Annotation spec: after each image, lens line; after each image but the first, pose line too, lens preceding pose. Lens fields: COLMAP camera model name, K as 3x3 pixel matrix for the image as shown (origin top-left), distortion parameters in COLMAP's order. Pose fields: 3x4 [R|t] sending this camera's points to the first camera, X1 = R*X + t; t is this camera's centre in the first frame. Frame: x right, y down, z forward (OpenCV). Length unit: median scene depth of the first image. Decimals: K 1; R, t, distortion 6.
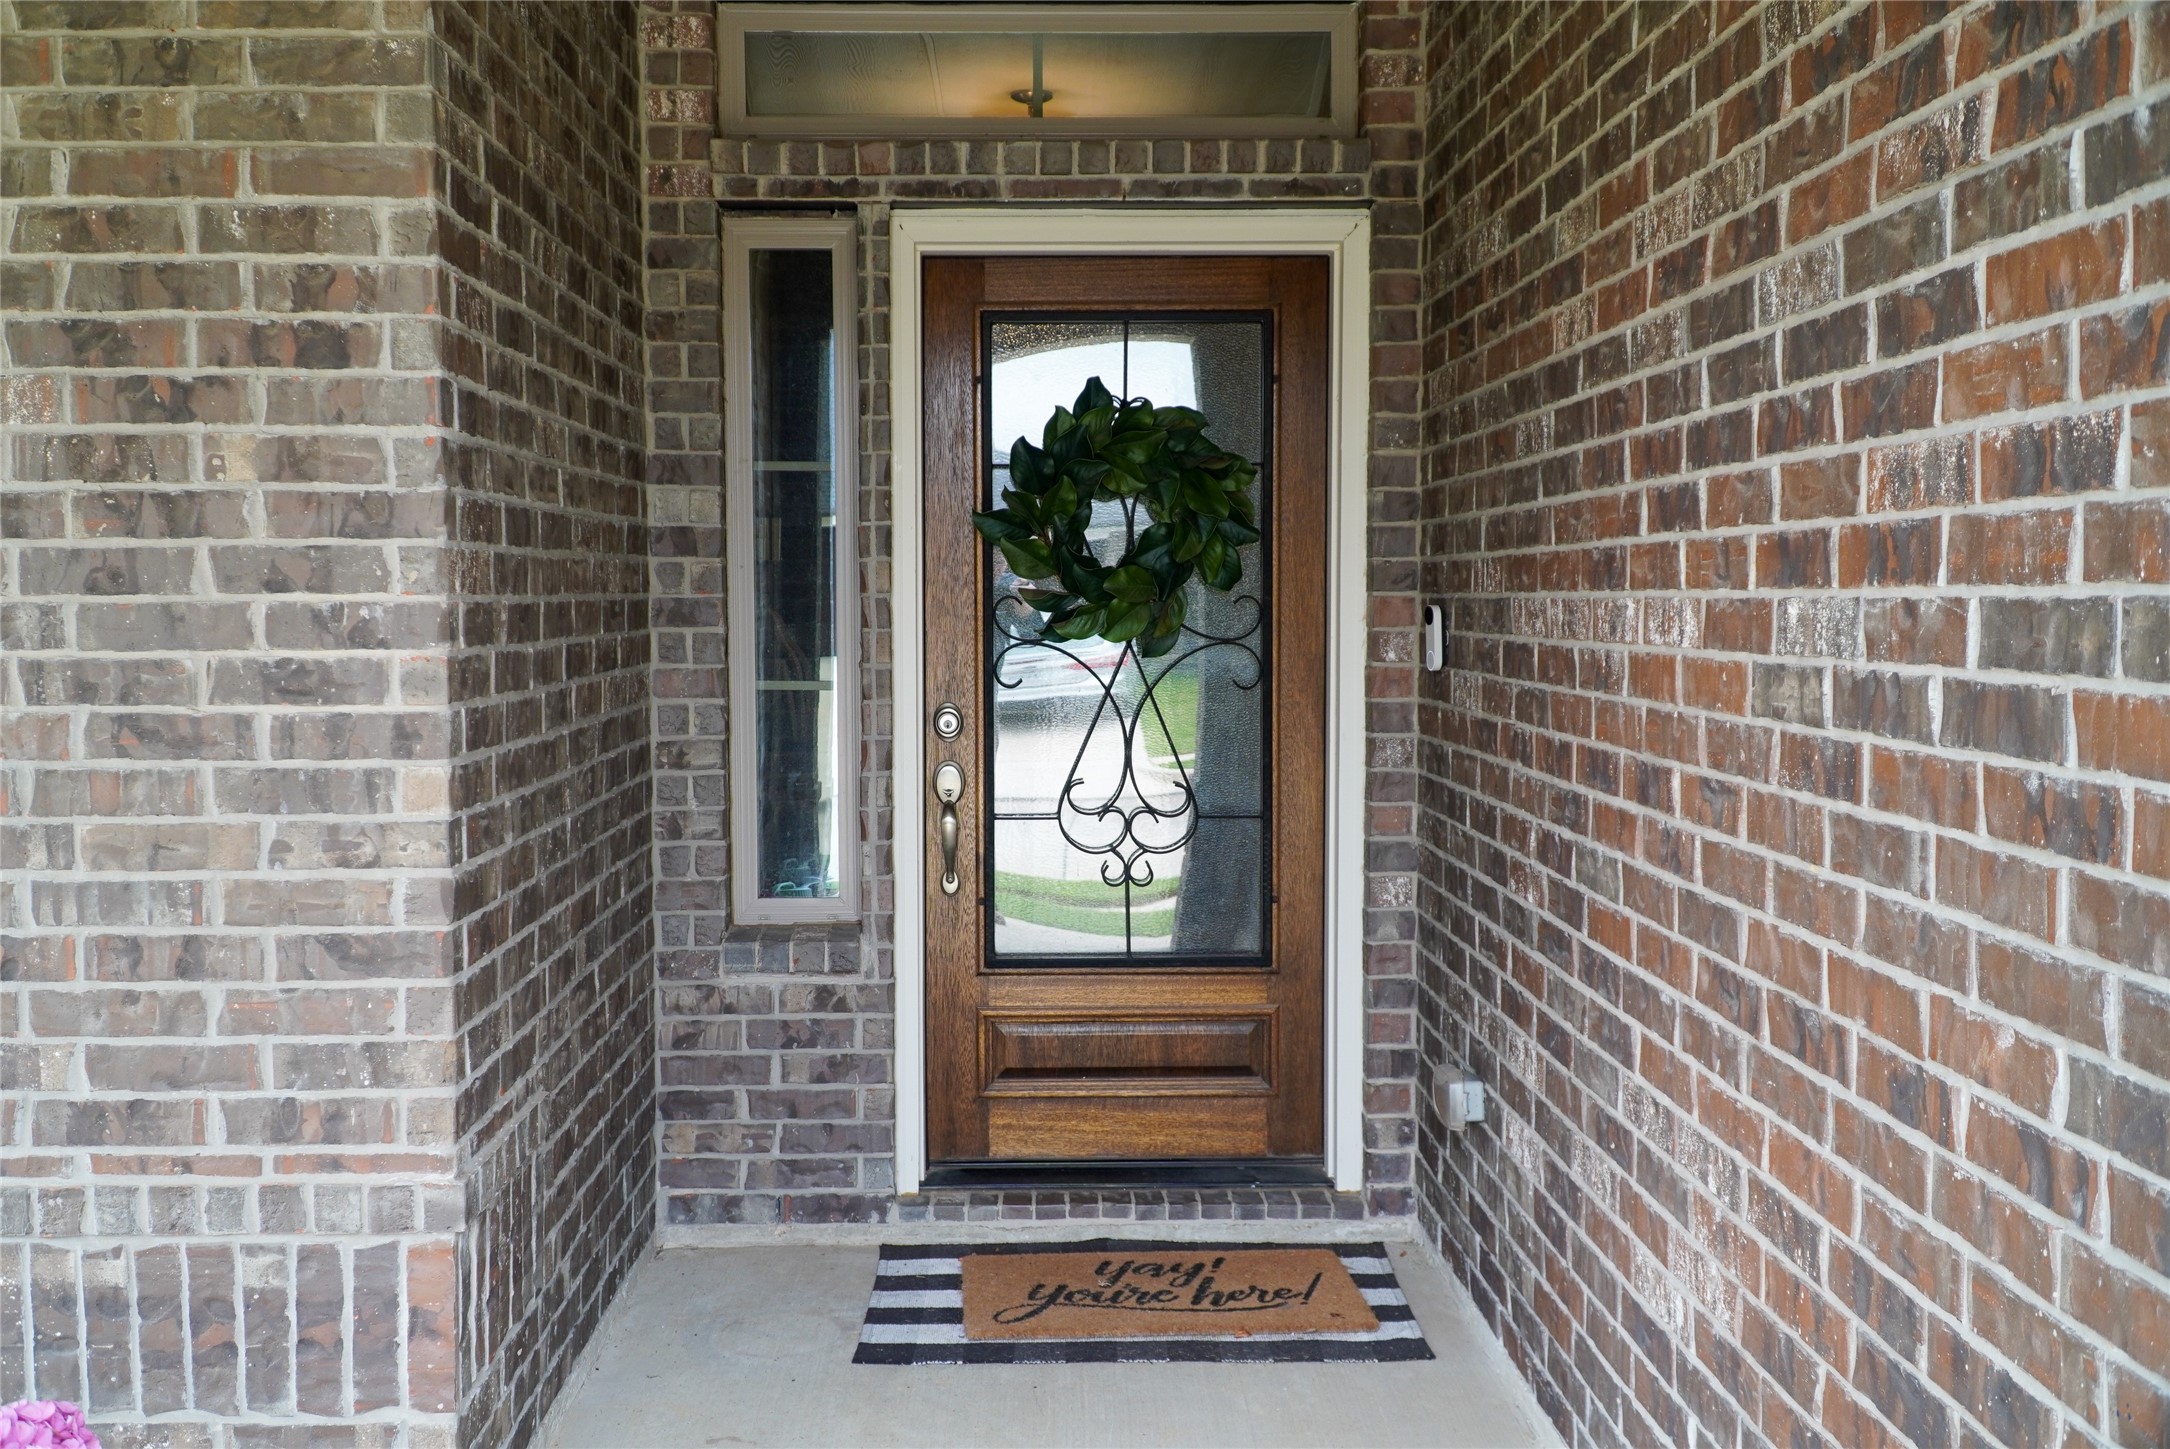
lens RADIAL K [[2096.6, 0, 1081.3], [0, 2096.6, 716.7], [0, 0, 1]] dist [0.021662, 0.000000]
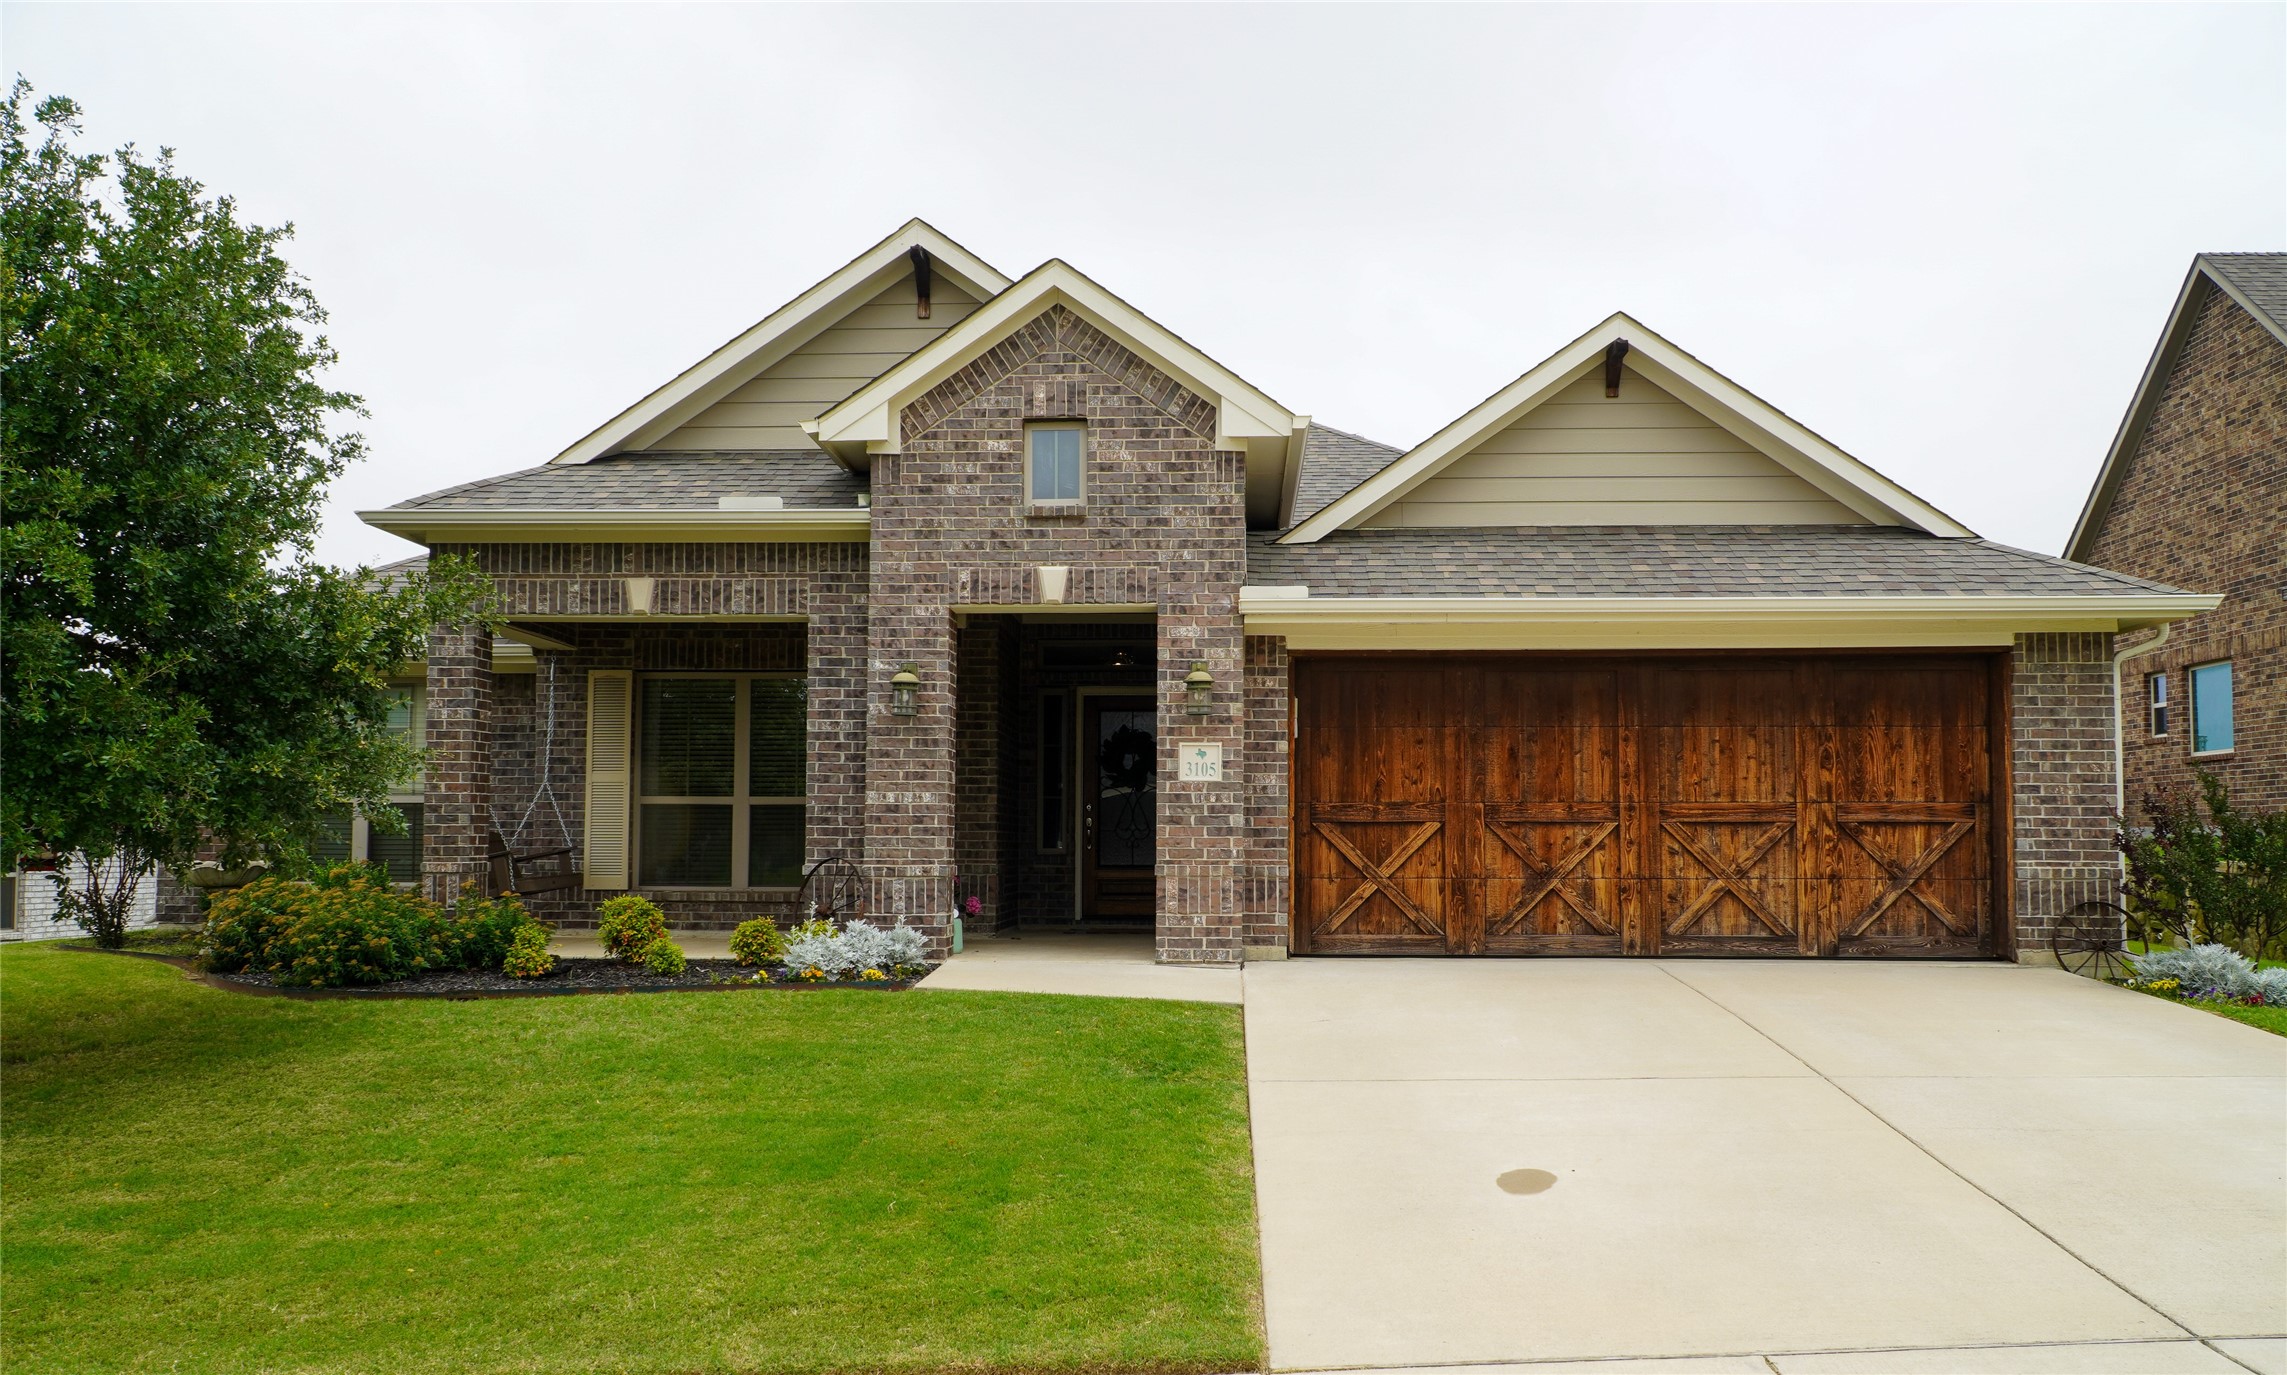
lens RADIAL K [[1788.6, 0, 1142.7], [0, 1788.6, 692.8], [0, 0, 1]] dist [-0.000033, 0.000150]
pose [[0.997127, -0.004360, -0.075623, 0.321313], [-0.006967, 0.988833, -0.148867, 0.315196], [0.075427, 0.148967, 0.985961, -2.594426]]
